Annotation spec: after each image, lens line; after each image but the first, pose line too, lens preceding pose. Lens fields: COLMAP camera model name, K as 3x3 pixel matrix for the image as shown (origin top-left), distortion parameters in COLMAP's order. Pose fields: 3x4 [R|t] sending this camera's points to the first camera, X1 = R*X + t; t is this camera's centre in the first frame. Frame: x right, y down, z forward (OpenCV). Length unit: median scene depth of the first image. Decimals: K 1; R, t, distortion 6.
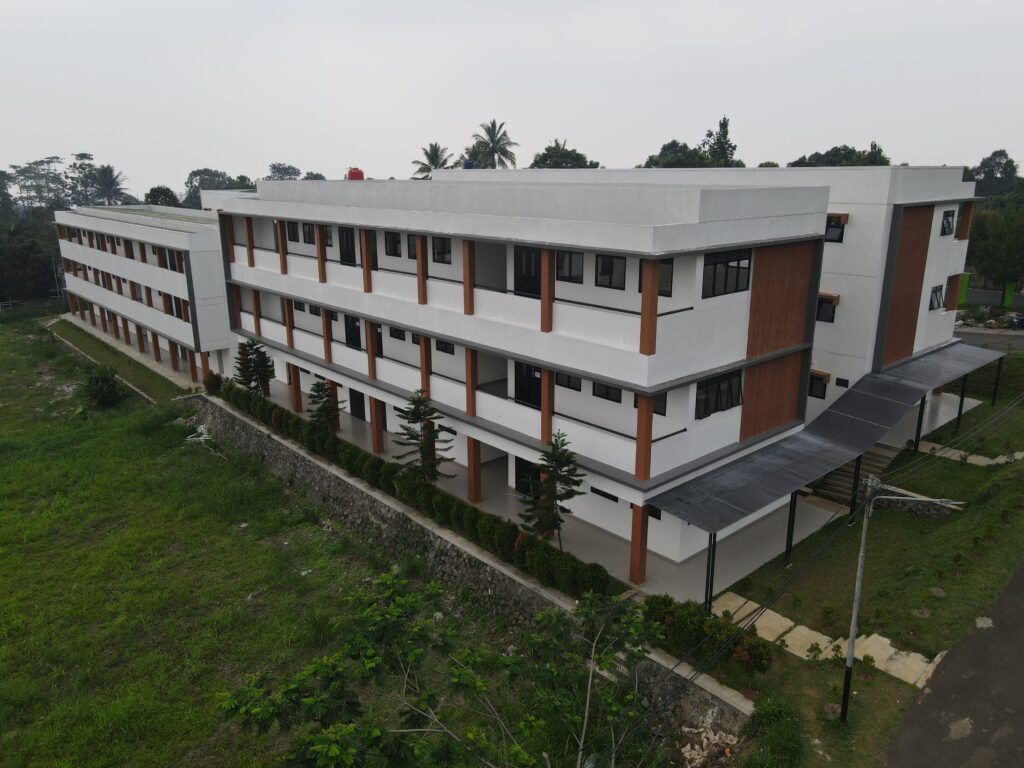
lens RADIAL K [[754.5, 0, 512.0], [0, 754.5, 384.0], [0, 0, 1]] dist [-0.008608, 0.049926]
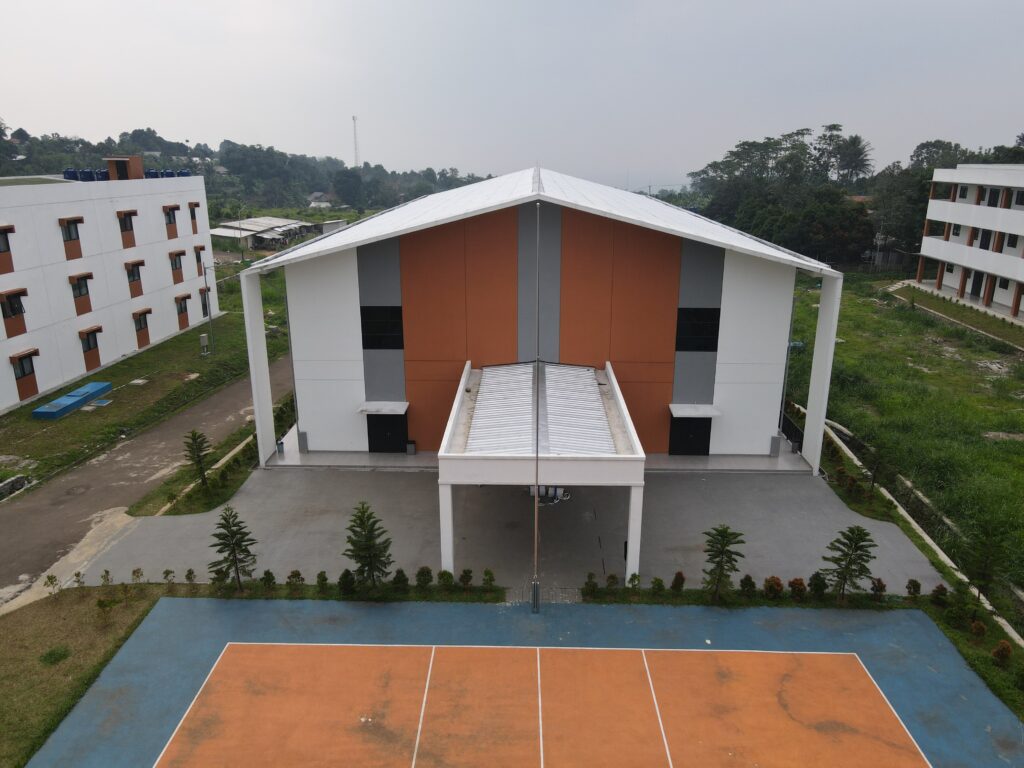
lens RADIAL K [[754.5, 0, 512.0], [0, 754.5, 384.0], [0, 0, 1]] dist [-0.008608, 0.049926]
pose [[0.709693, 0.208896, -0.672829, -0.747860], [-0.195054, 0.975957, 0.097268, 0.094505], [0.676971, 0.062208, 0.733376, 0.017185]]
